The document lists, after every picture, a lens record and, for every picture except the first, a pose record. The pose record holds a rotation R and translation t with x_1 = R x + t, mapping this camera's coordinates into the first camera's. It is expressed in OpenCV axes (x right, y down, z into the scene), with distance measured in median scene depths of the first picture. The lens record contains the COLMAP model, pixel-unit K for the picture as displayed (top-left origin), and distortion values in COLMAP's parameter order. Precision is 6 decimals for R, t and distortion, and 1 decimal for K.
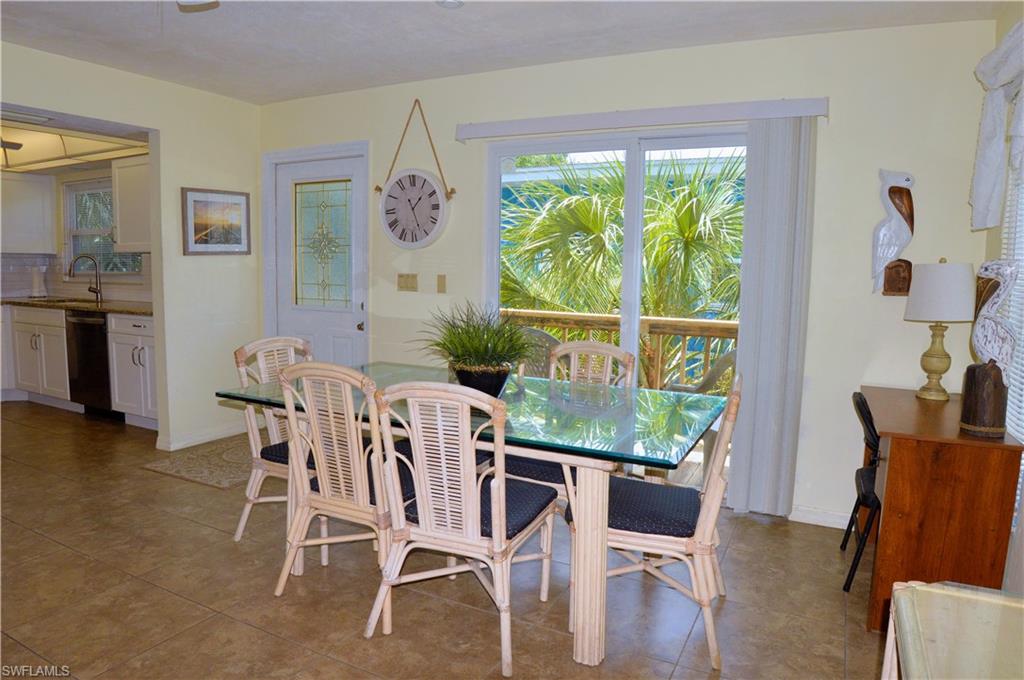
lens RADIAL K [[653.5, 0, 515.9], [0, 653.5, 339.6], [0, 0, 1]] dist [-0.097215, 0.013343]
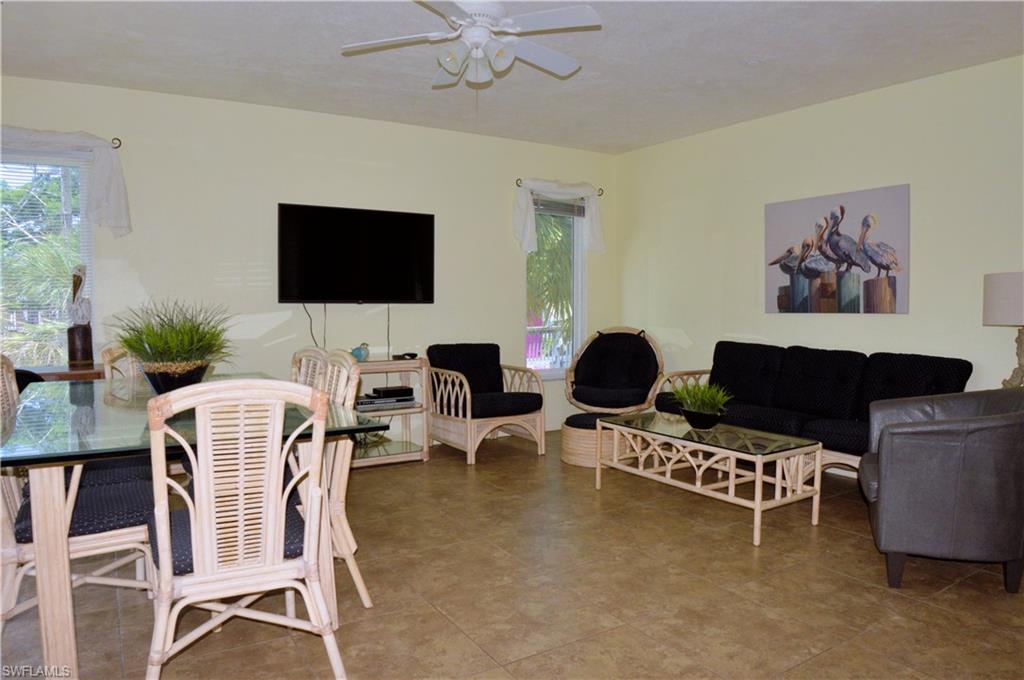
lens RADIAL K [[679.9, 0, 497.6], [0, 679.9, 338.8], [0, 0, 1]] dist [-0.094743, 0.001249]
pose [[-0.844902, -0.051026, 0.532482, -0.607379], [0.040453, 0.986494, 0.158721, -0.084256], [-0.533389, 0.155645, -0.831427, 0.964303]]
